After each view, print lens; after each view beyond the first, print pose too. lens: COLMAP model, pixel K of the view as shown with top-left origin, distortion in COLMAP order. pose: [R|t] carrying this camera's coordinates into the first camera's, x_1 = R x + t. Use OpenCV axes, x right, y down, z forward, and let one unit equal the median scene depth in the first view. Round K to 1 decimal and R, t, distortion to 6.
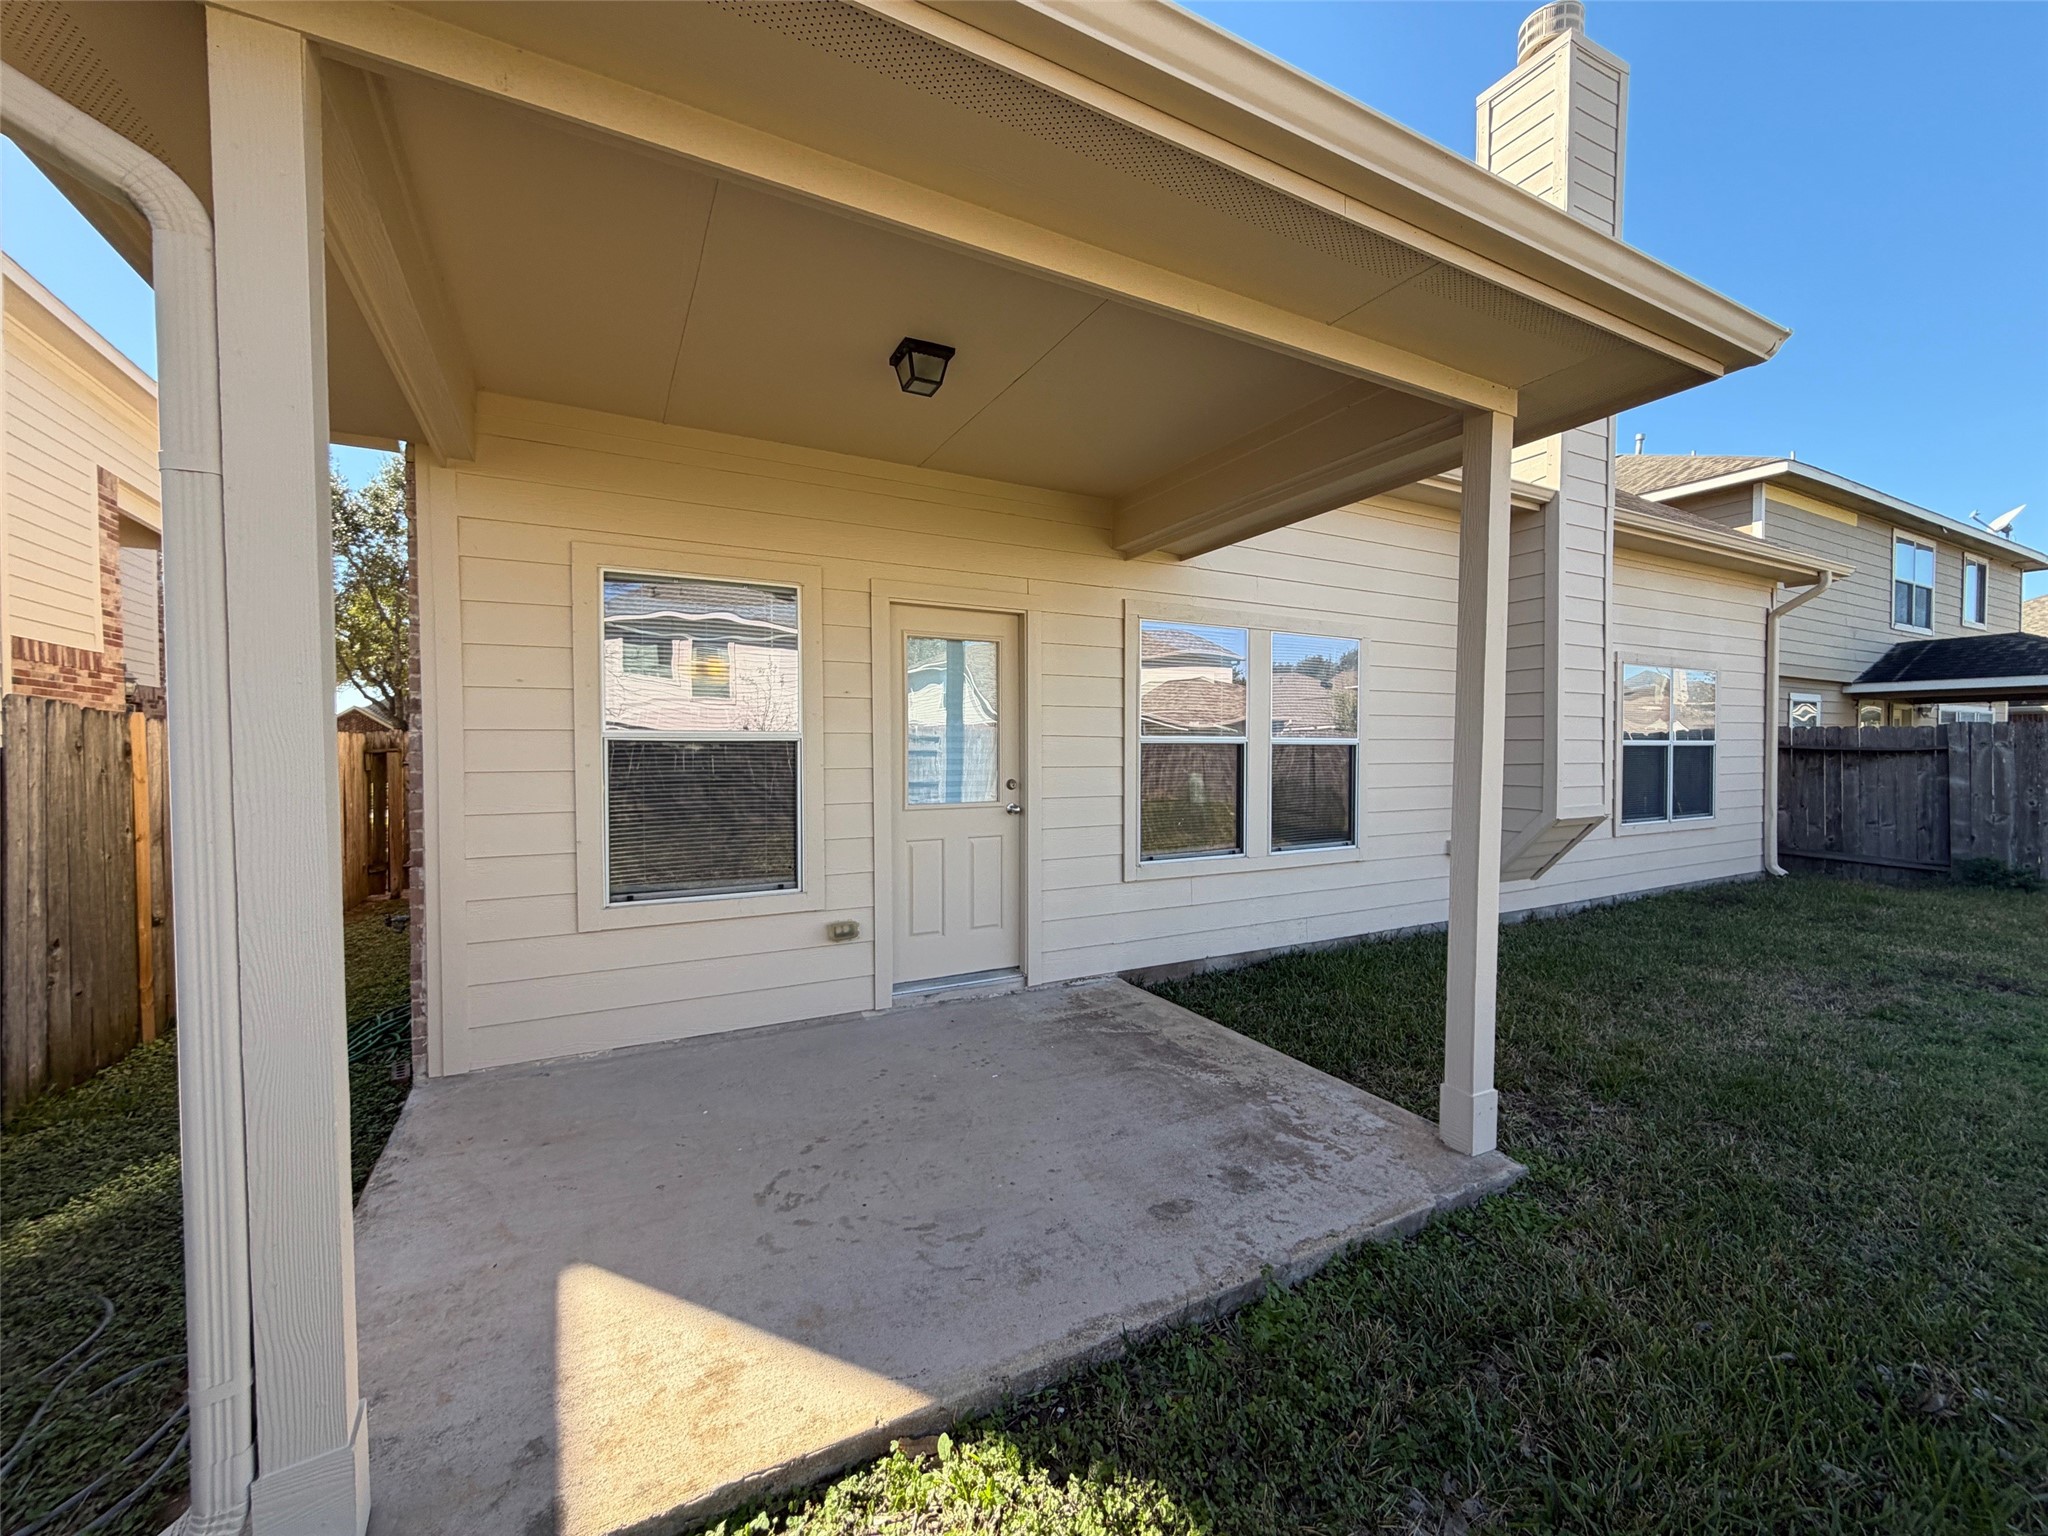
lens RADIAL K [[819.3, 0, 1020.1], [0, 819.3, 766.4], [0, 0, 1]] dist [-0.001144, -0.000076]
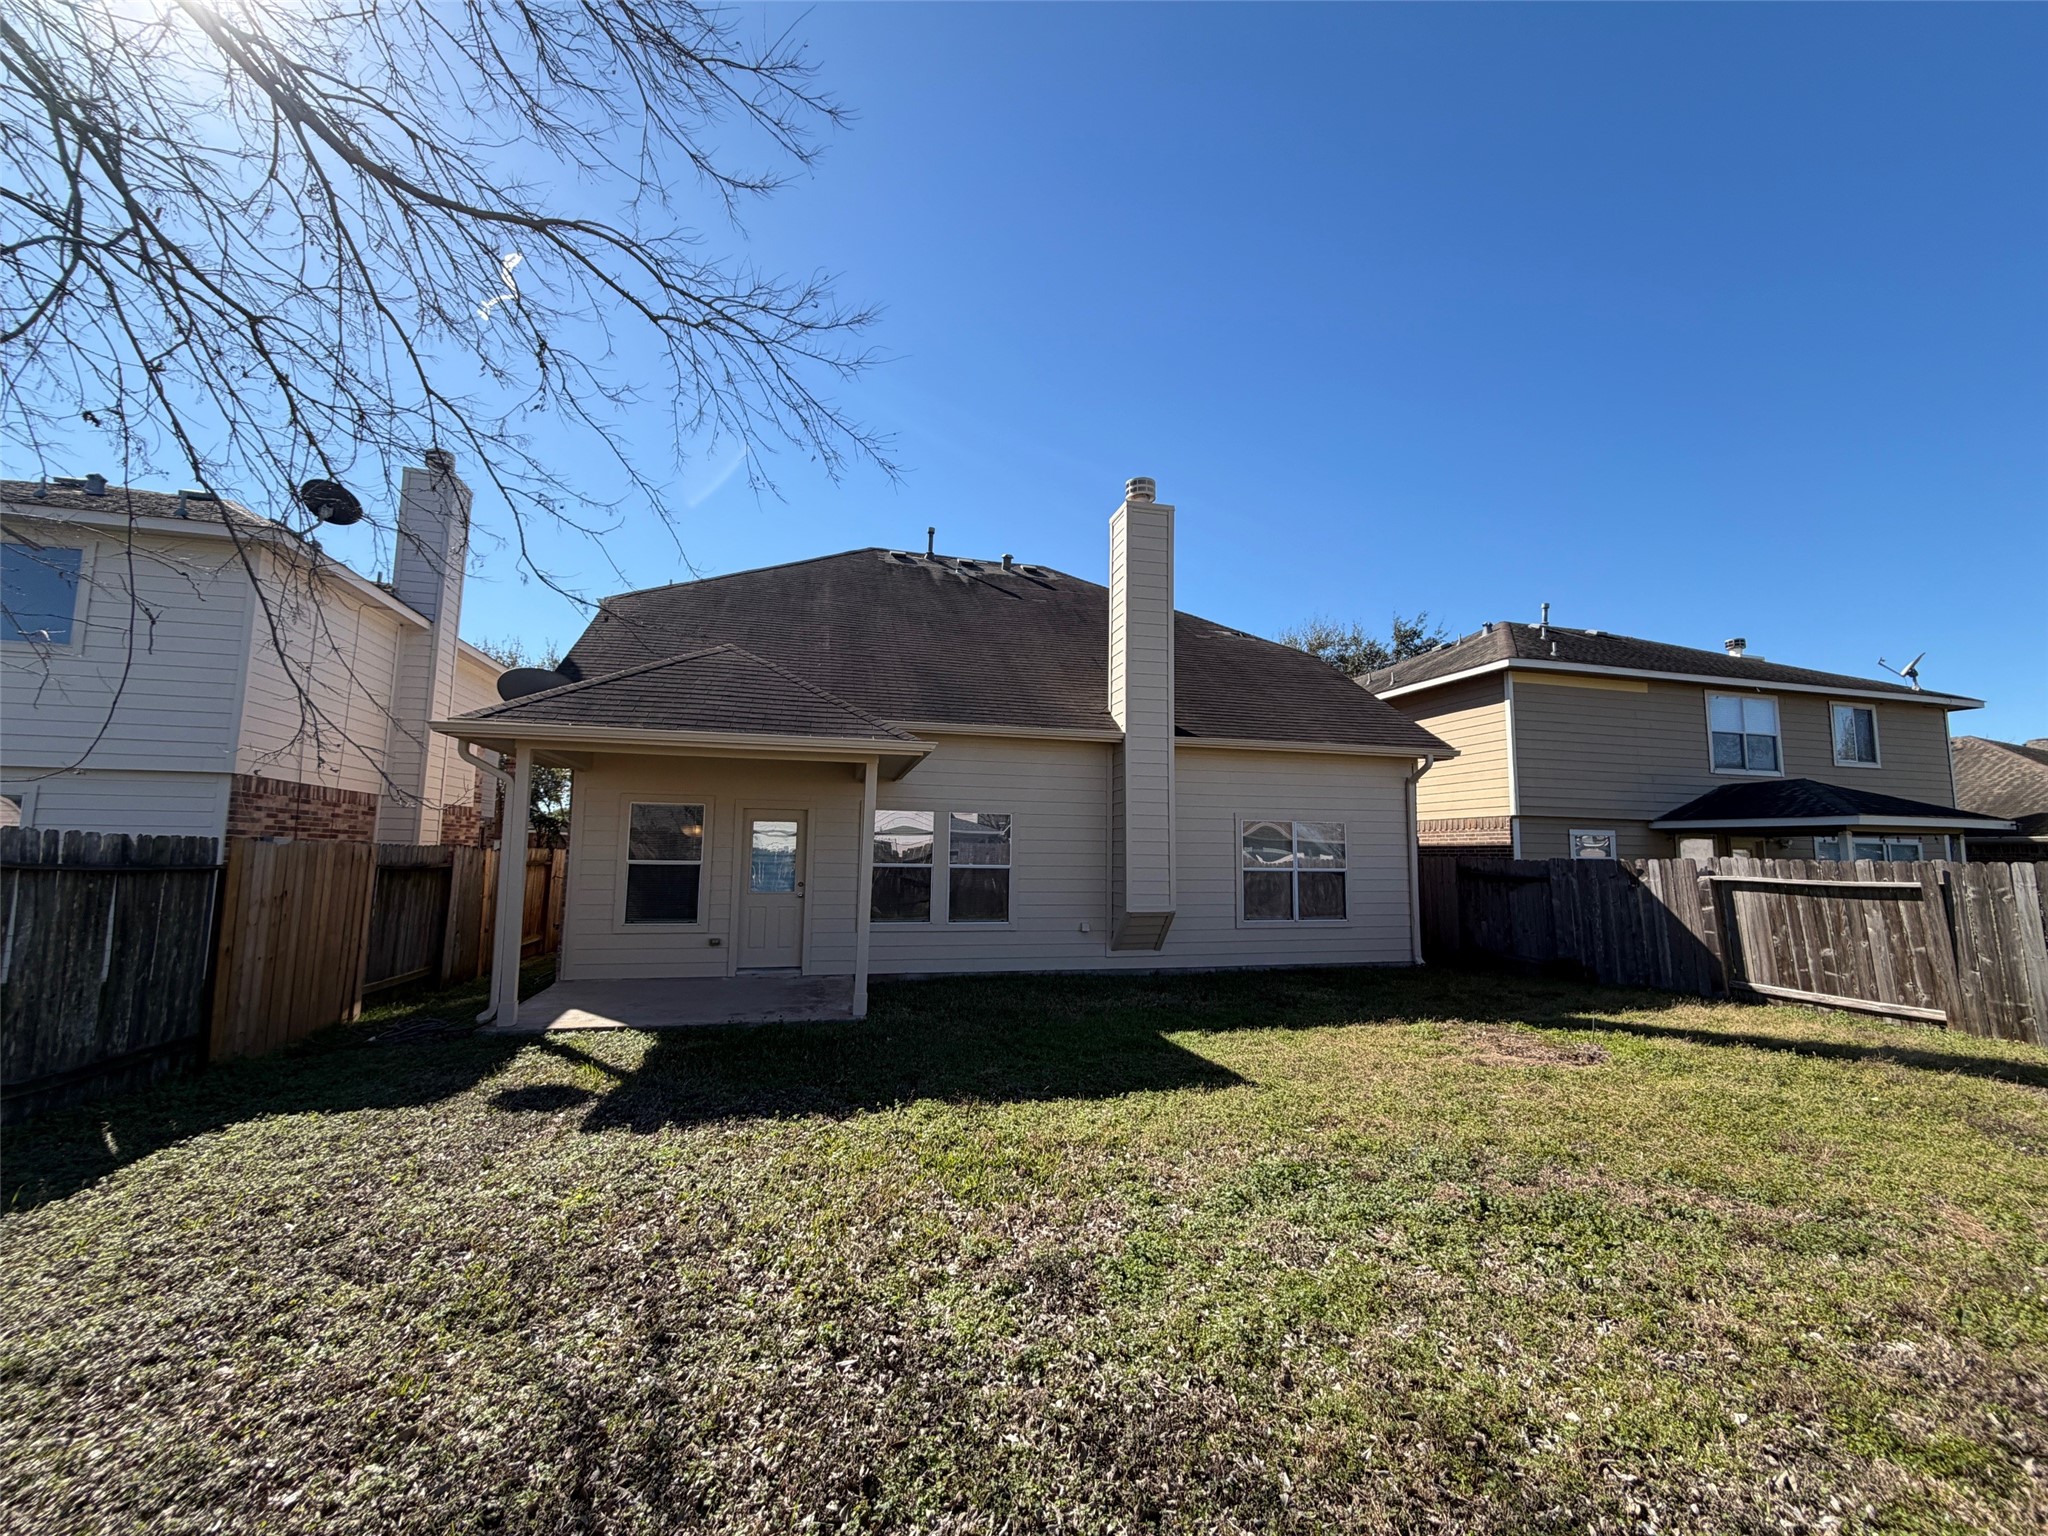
lens RADIAL K [[819.3, 0, 1026.5], [0, 819.3, 771.0], [0, 0, 1]] dist [-0.001144, -0.000076]
pose [[0.972399, -0.009059, -0.233150, 0.647427], [-0.020486, 0.992072, -0.123988, -0.010478], [0.232425, 0.125342, 0.964504, -0.615796]]
